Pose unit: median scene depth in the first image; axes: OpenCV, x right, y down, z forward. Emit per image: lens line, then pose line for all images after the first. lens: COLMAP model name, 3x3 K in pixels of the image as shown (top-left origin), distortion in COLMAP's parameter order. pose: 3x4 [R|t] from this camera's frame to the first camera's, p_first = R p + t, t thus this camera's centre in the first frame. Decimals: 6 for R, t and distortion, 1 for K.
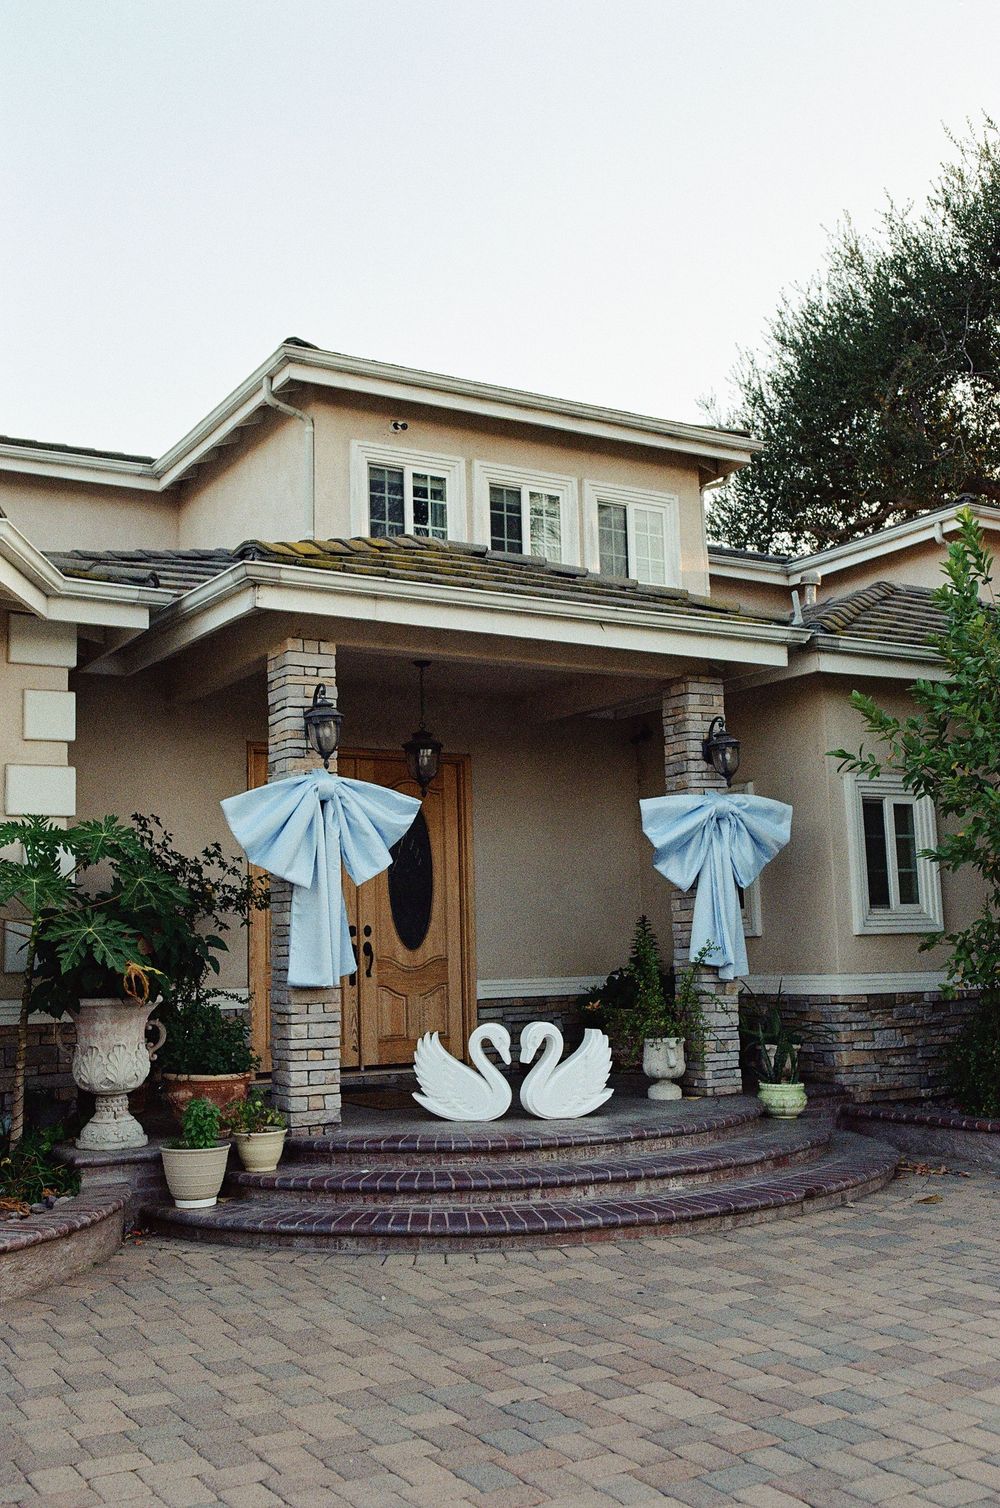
lens RADIAL K [[1514.1, 0, 496.3], [0, 1514.1, 734.3], [0, 0, 1]] dist [-0.017422, -0.005399]
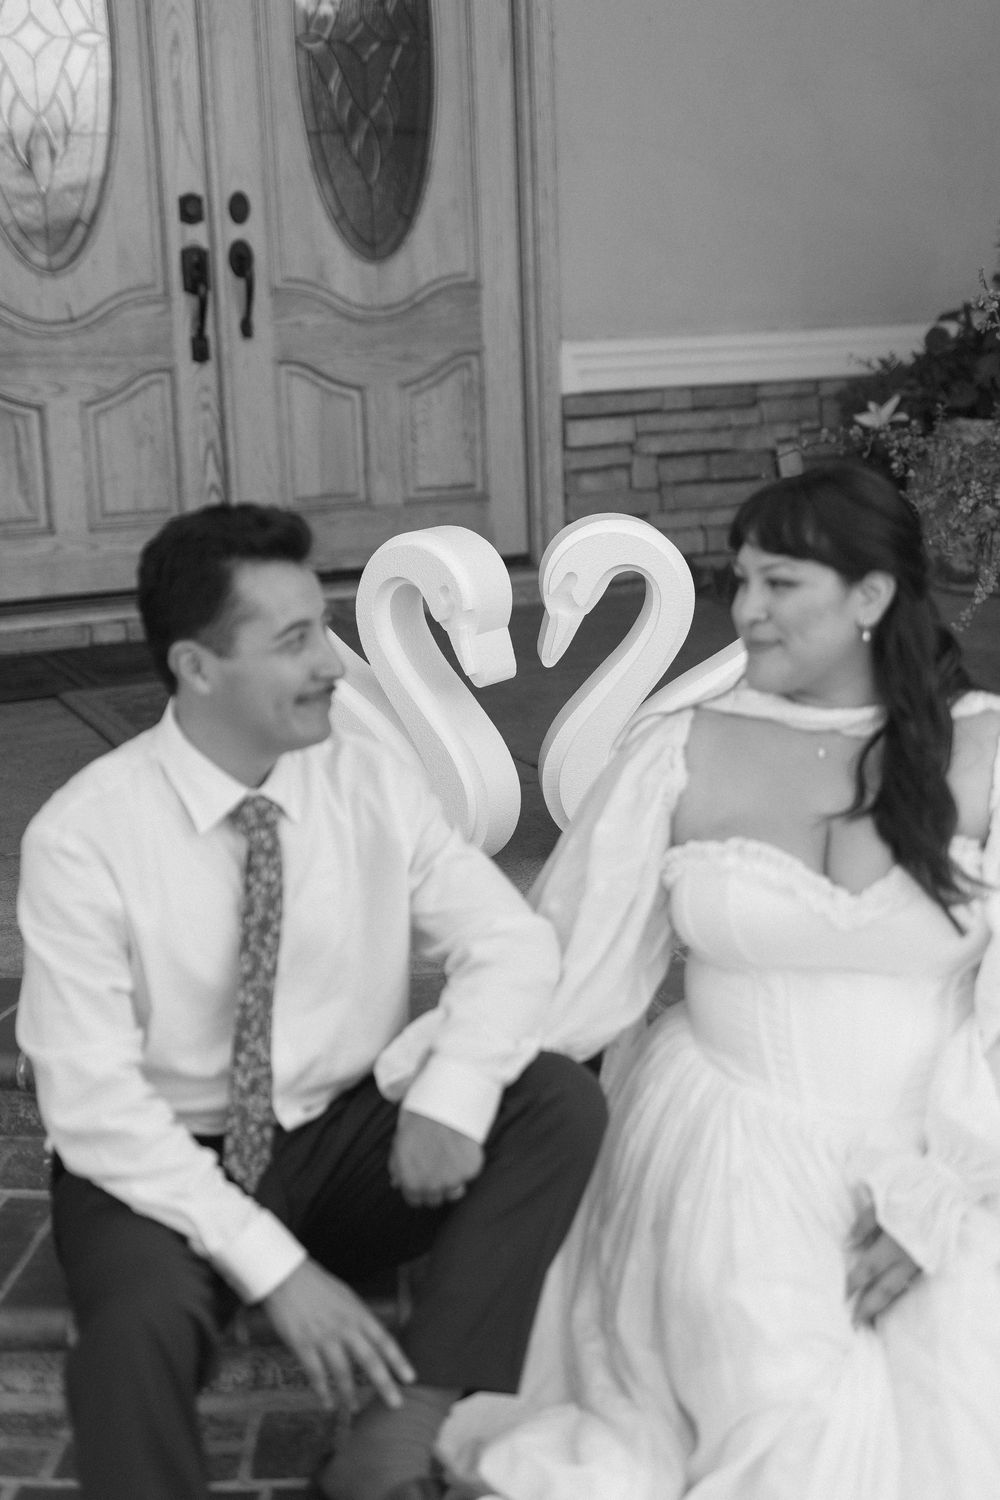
lens RADIAL K [[2005.9, 0, 502.2], [0, 2005.9, 741.9], [0, 0, 1]] dist [-0.023705, 0.004547]
pose [[0.986803, 0.020924, -0.160569, 0.054408], [0.038298, 0.933324, 0.356986, 0.081859], [0.157333, -0.358425, 0.920205, 0.534385]]
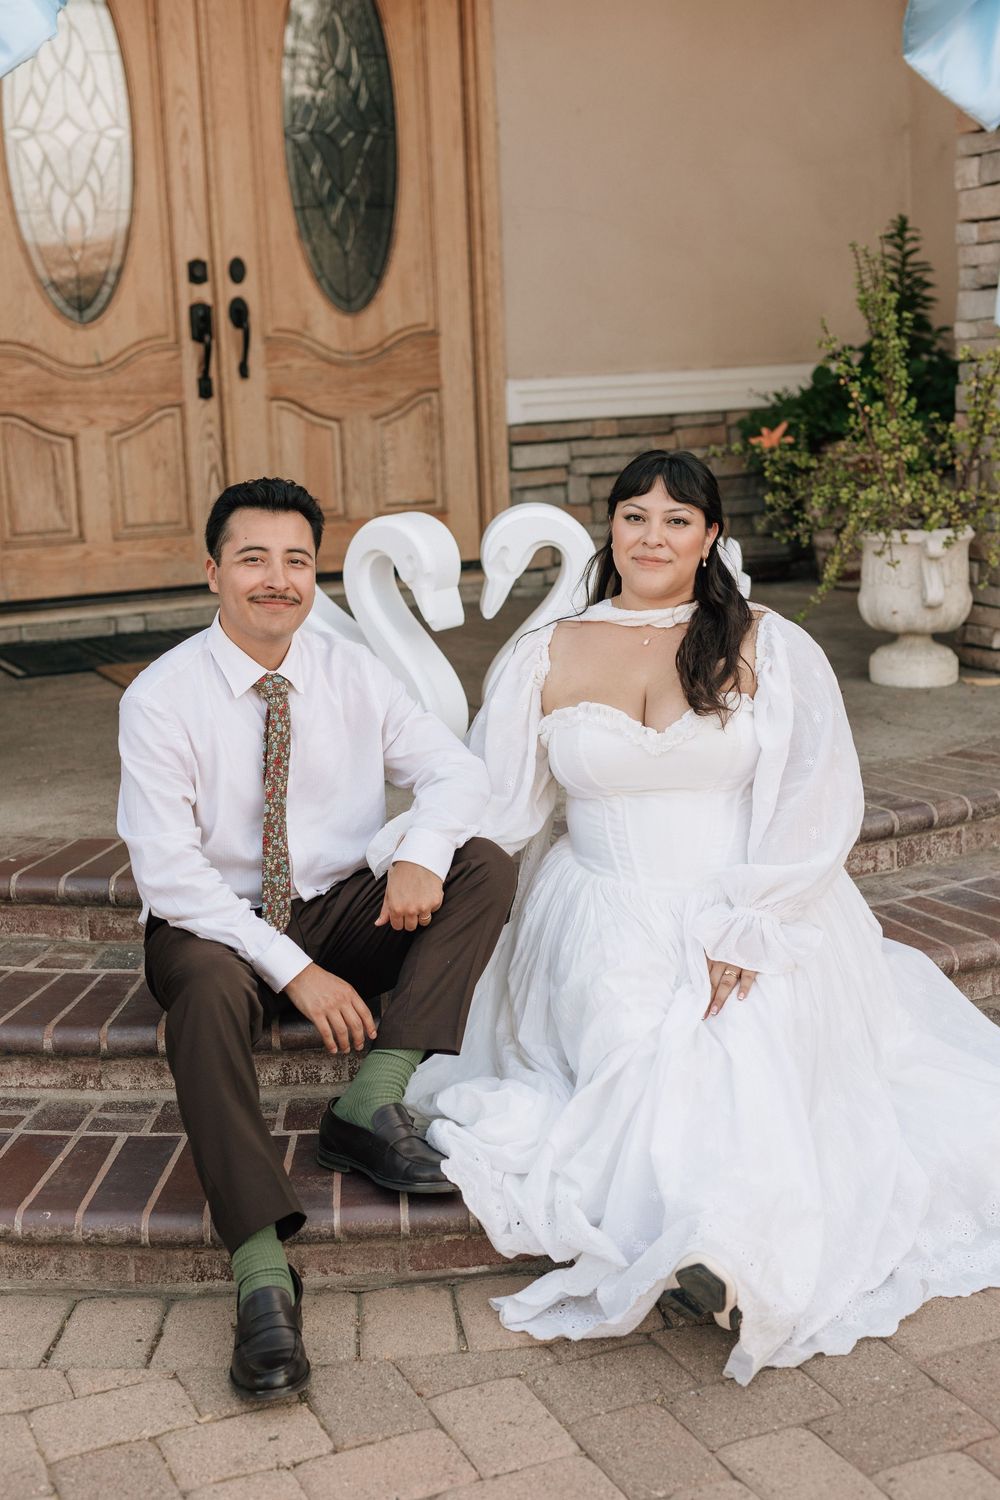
lens RADIAL K [[2005.9, 0, 502.2], [0, 2005.9, 741.9], [0, 0, 1]] dist [-0.023705, 0.004547]
pose [[0.989256, 0.008485, -0.145949, 0.072818], [0.041593, 0.940725, 0.336611, 0.068373], [0.140154, -0.339065, 0.930265, 0.442361]]
